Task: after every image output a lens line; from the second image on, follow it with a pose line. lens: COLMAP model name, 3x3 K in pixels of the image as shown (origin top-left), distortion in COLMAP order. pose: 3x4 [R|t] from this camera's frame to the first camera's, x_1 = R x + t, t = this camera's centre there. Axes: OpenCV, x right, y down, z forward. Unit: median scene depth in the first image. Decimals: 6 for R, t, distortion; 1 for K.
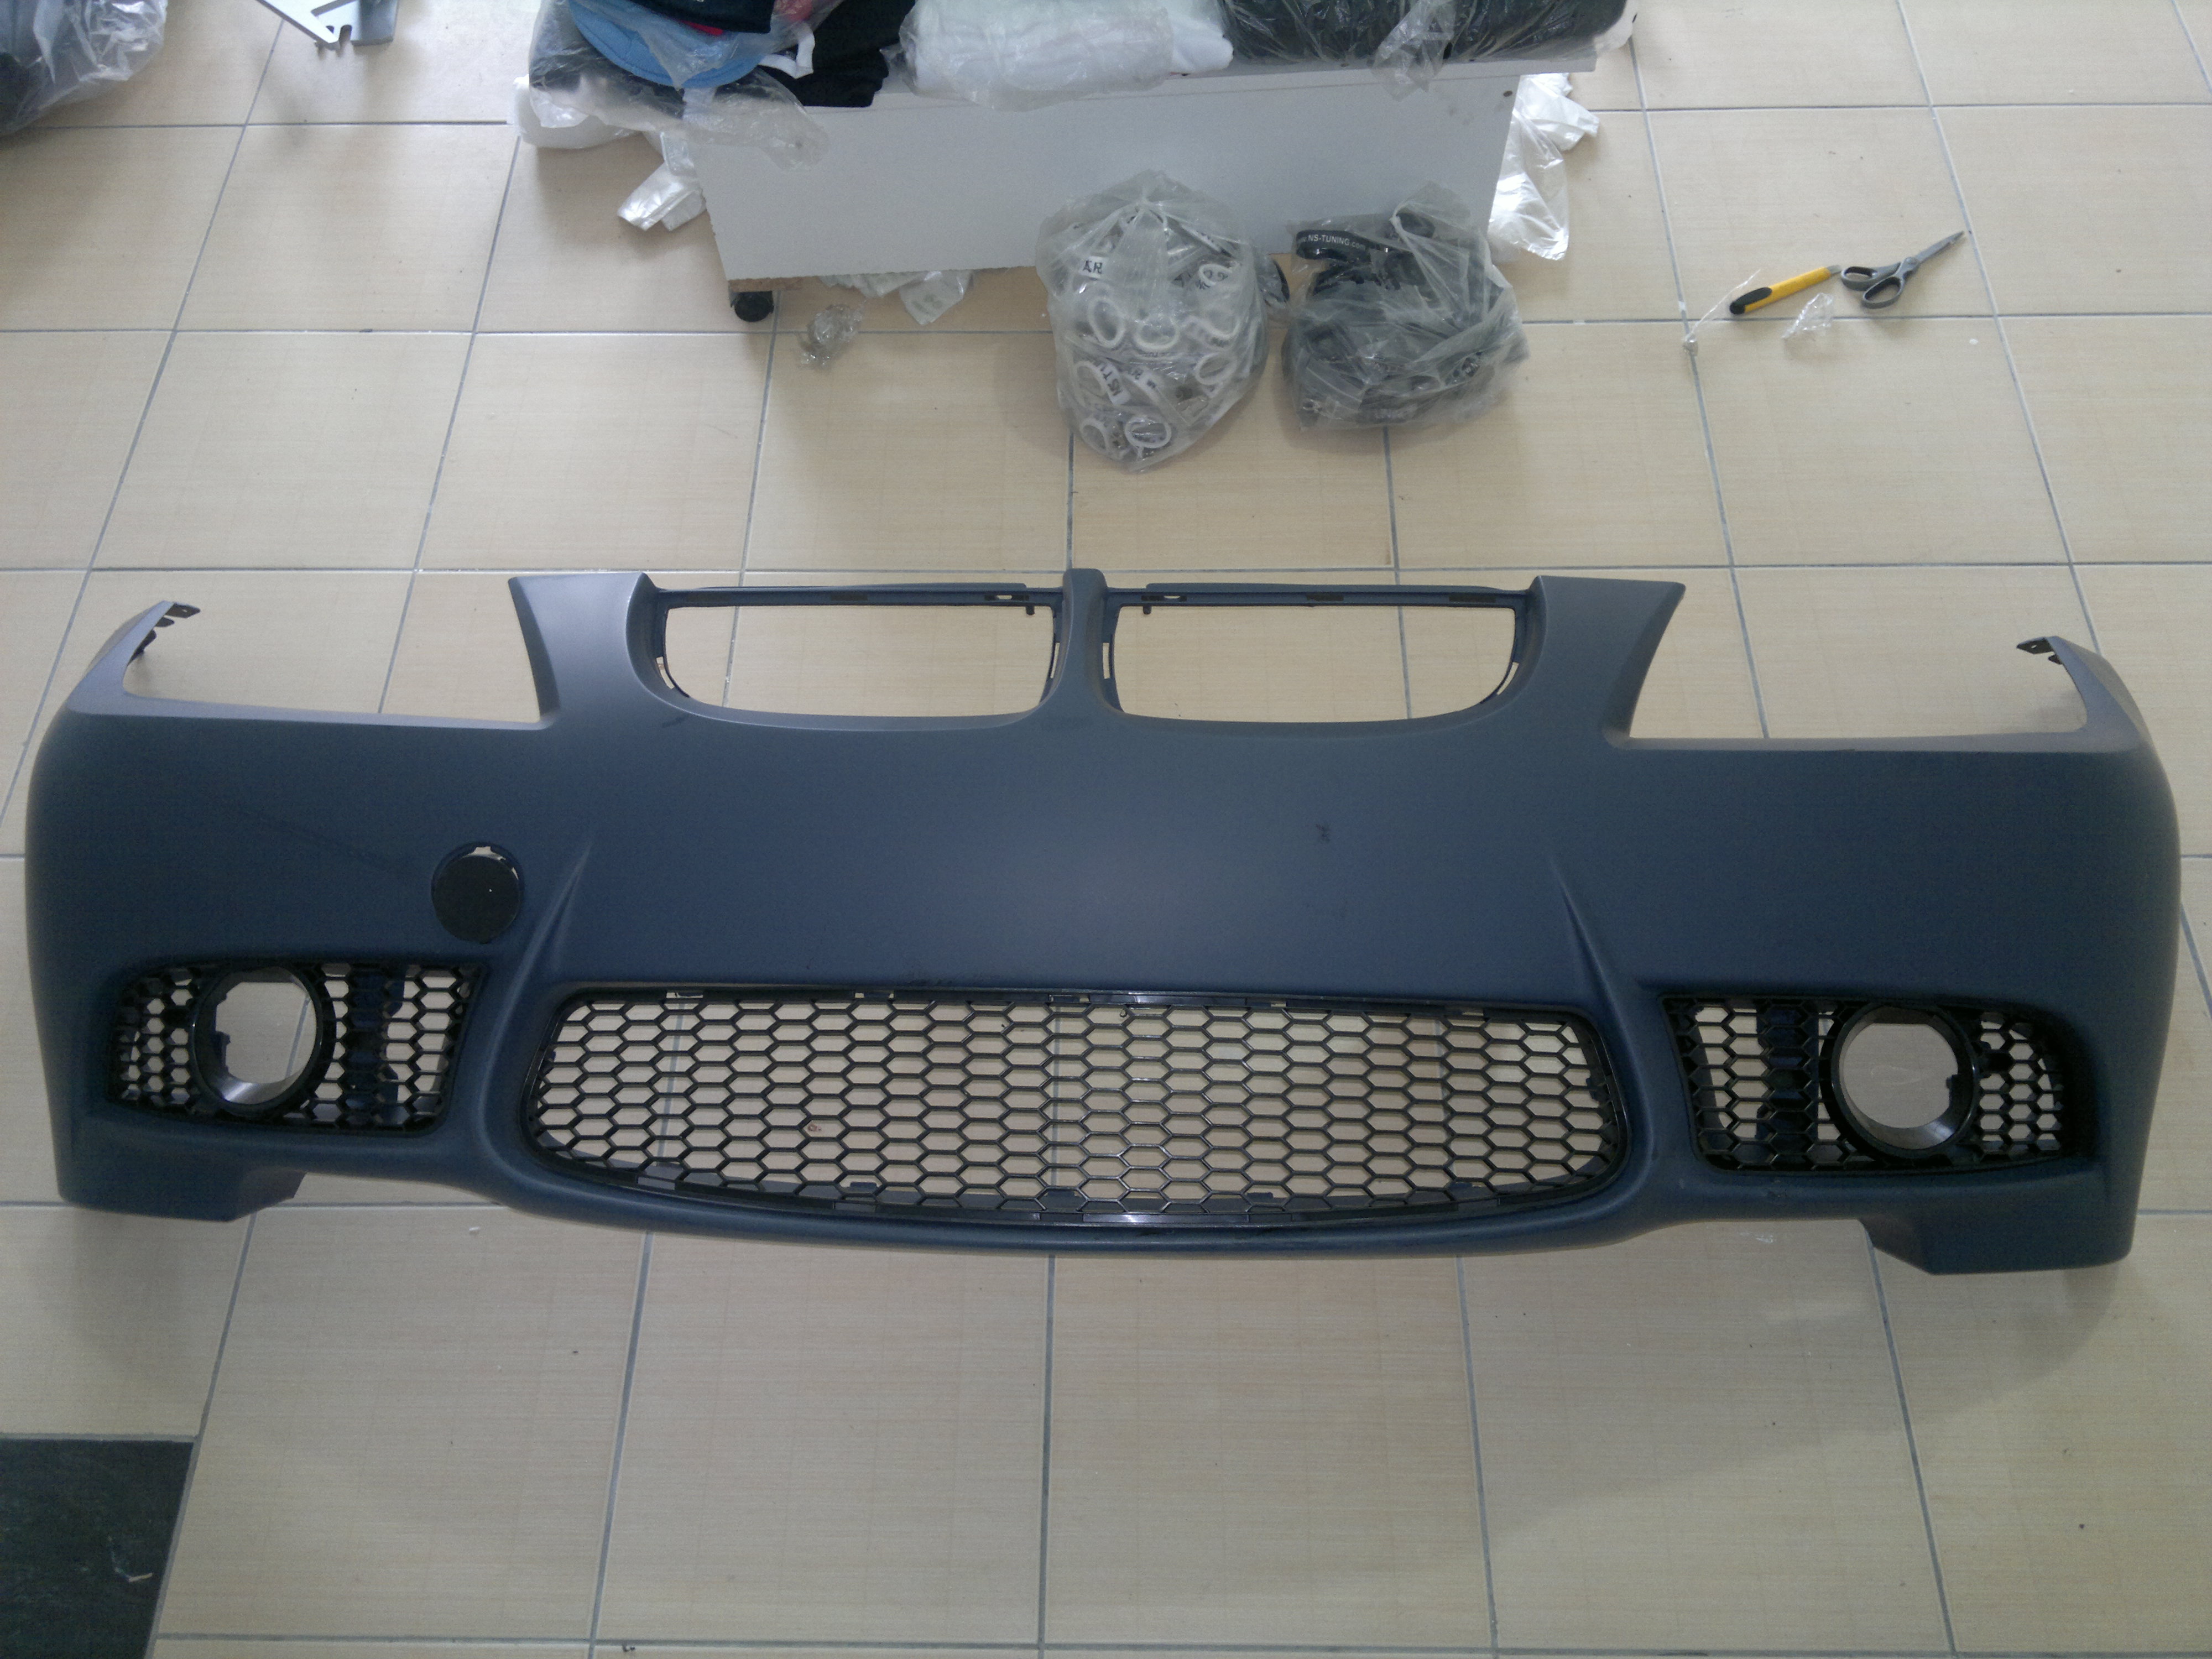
lens RADIAL K [[1848.9, 0, 1108.6], [0, 1848.9, 793.6], [0, 0, 1]] dist [0.036781, -0.060516]
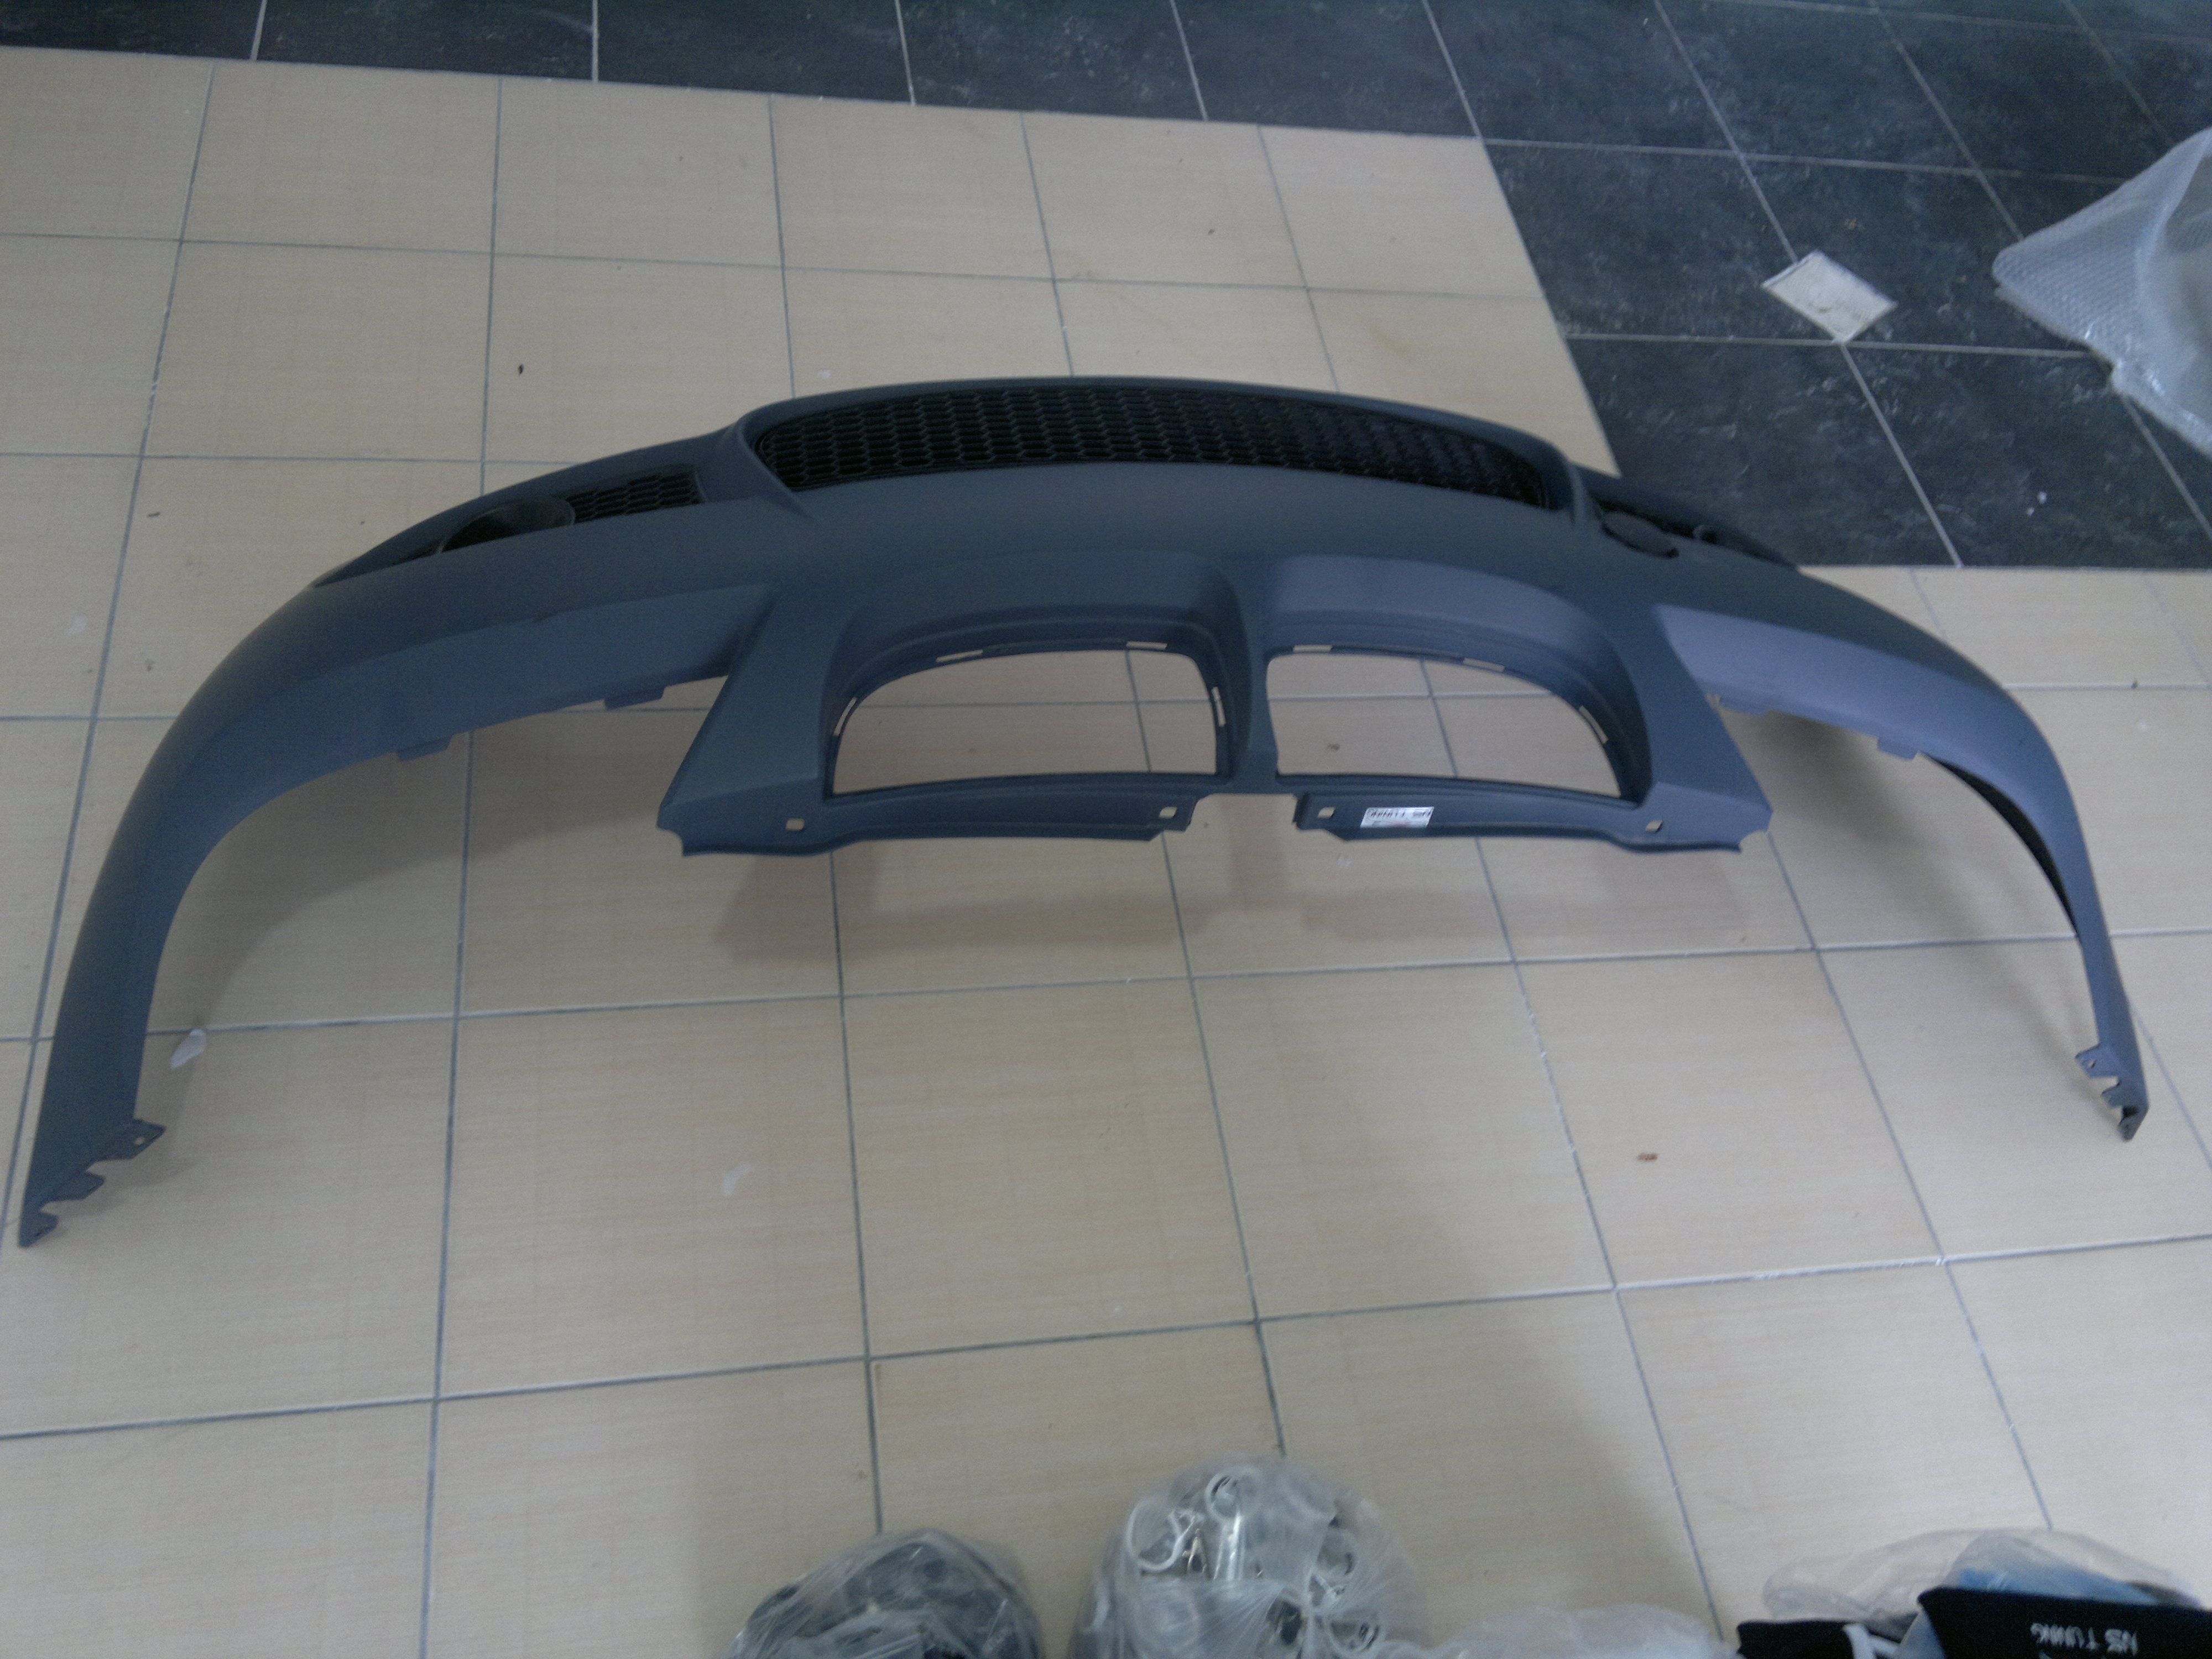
lens RADIAL K [[1865.0, 0, 1110.8], [0, 1865.0, 794.0], [0, 0, 1]] dist [0.034508, -0.071405]
pose [[-0.976621, 0.042583, -0.210707, 0.221661], [-0.208963, -0.418093, 0.884043, -0.791183], [-0.050450, 0.907406, 0.417217, 0.450422]]
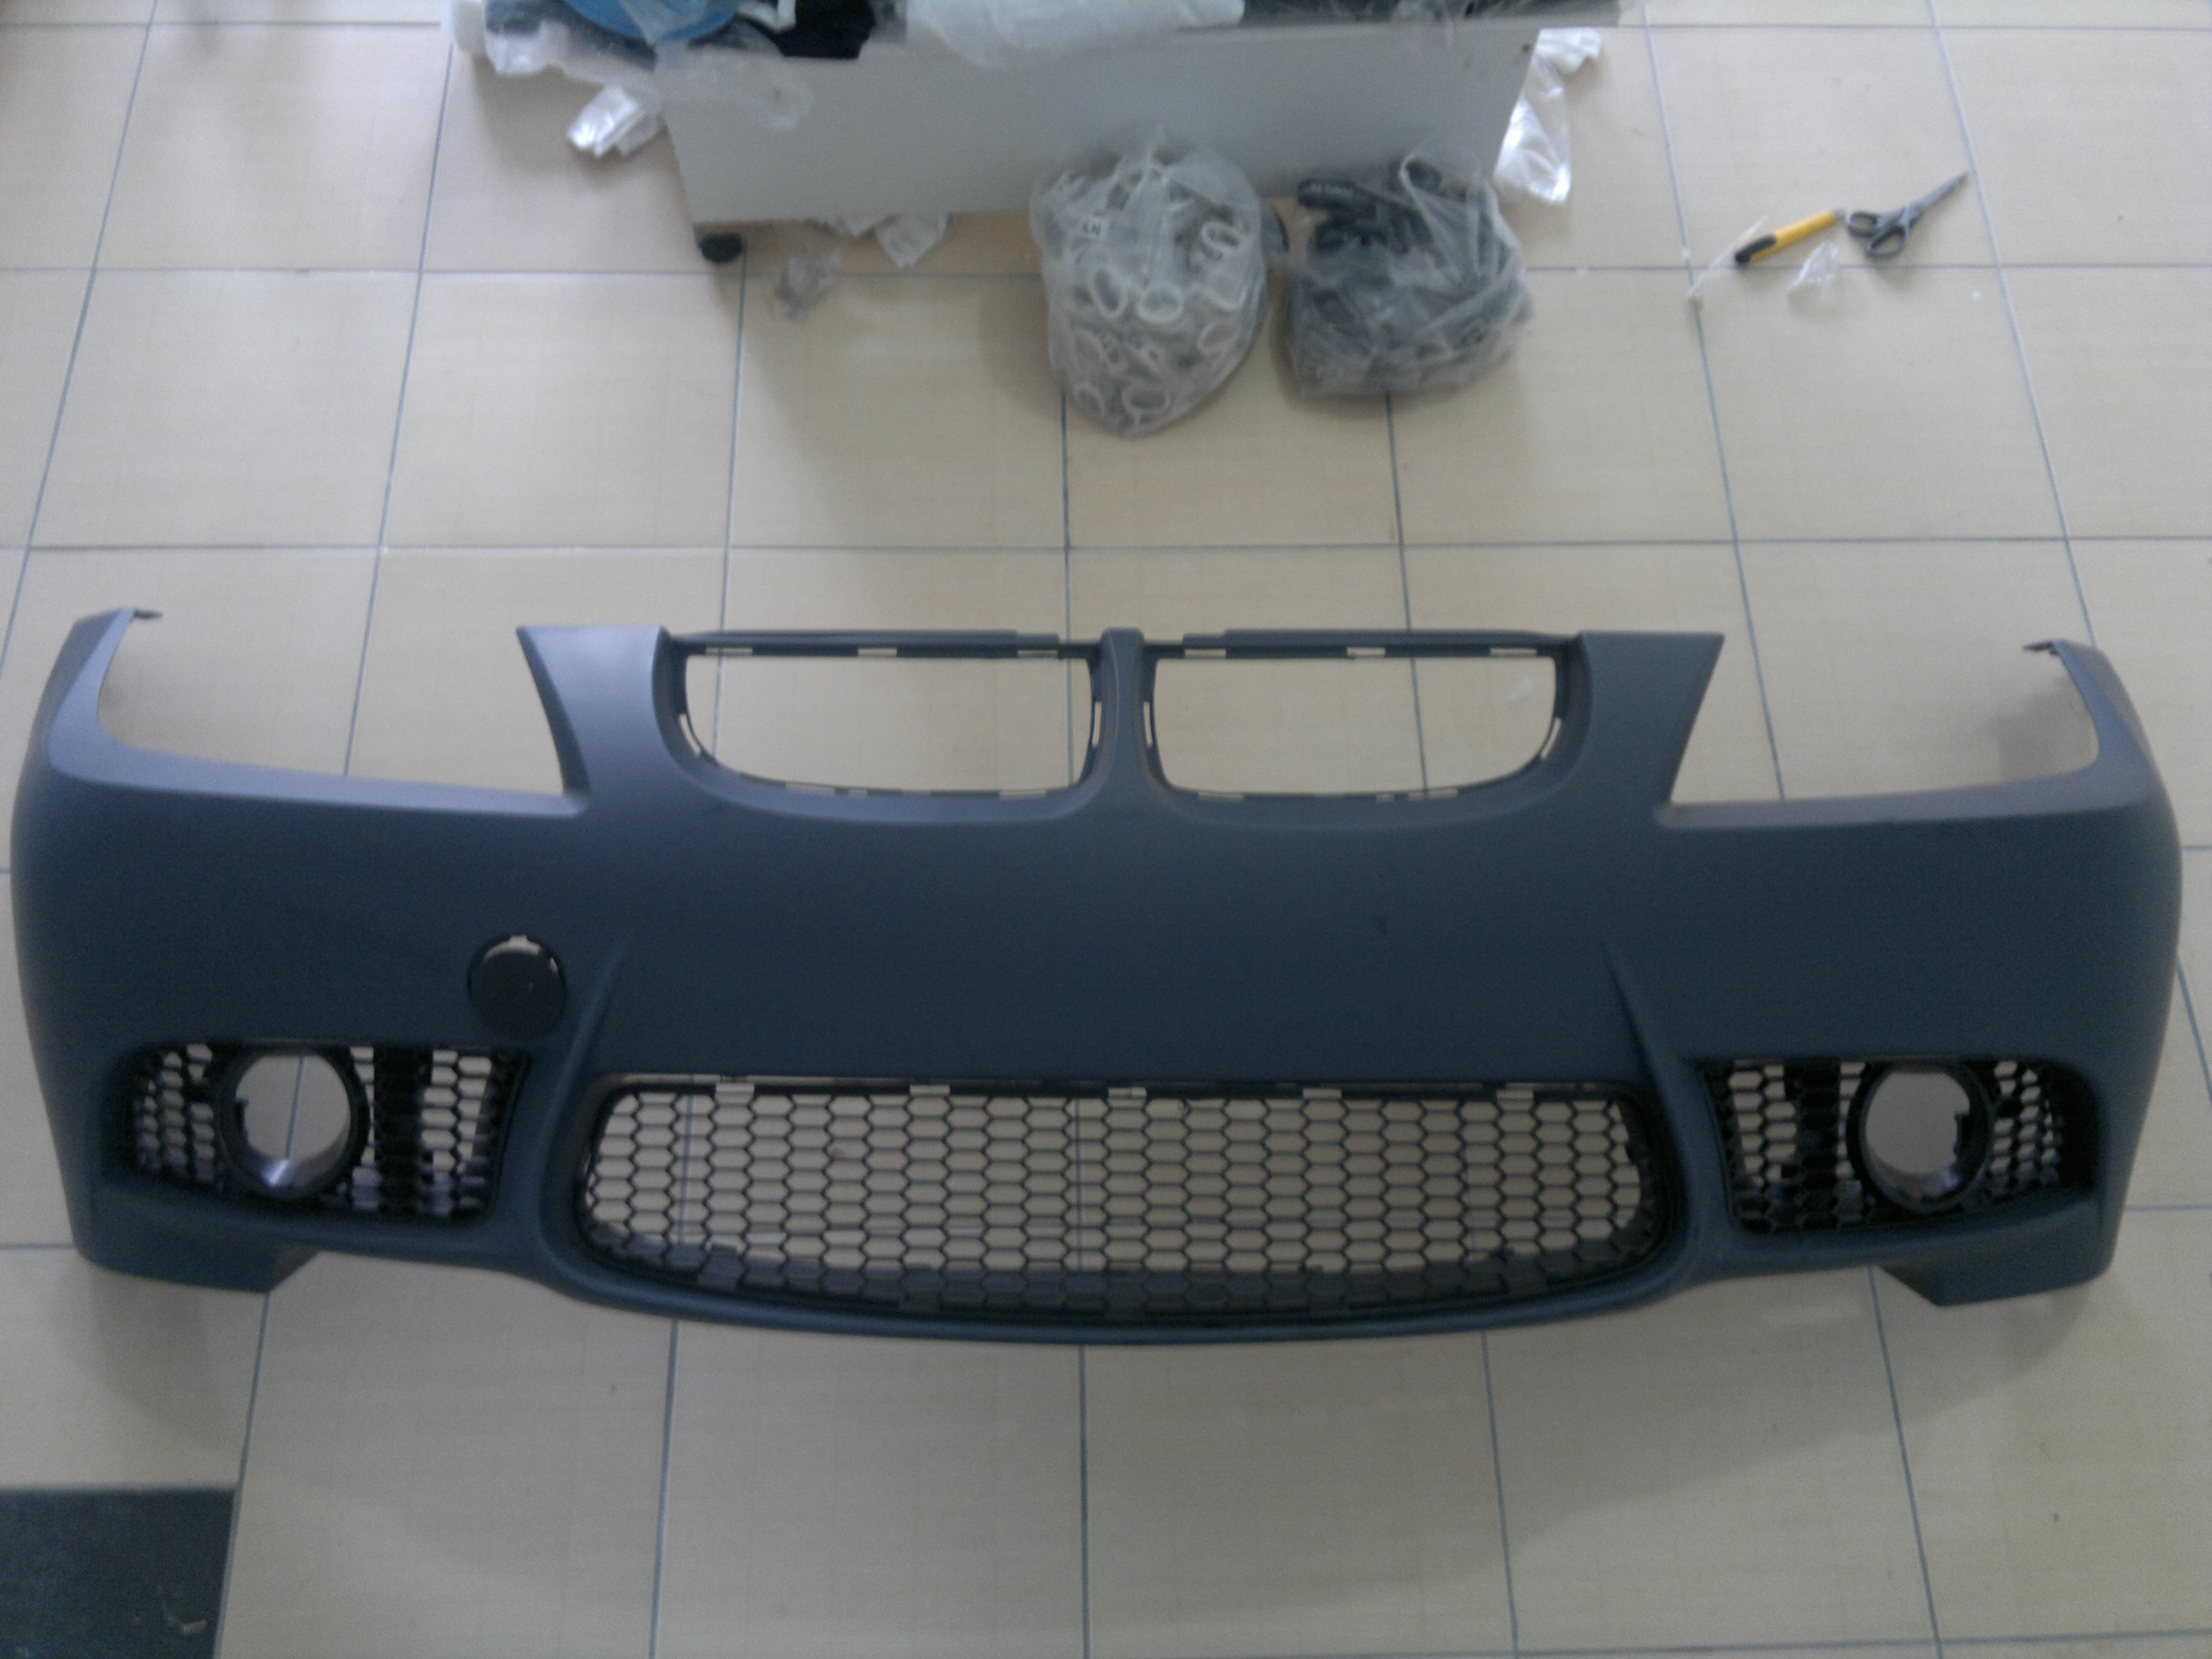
lens RADIAL K [[1865.0, 0, 1110.8], [0, 1865.0, 794.0], [0, 0, 1]] dist [0.034508, -0.071405]
pose [[0.998274, -0.011328, 0.057619, -0.059087], [0.004168, 0.992410, 0.122902, -0.118300], [-0.058574, -0.122450, 0.990745, 0.013079]]
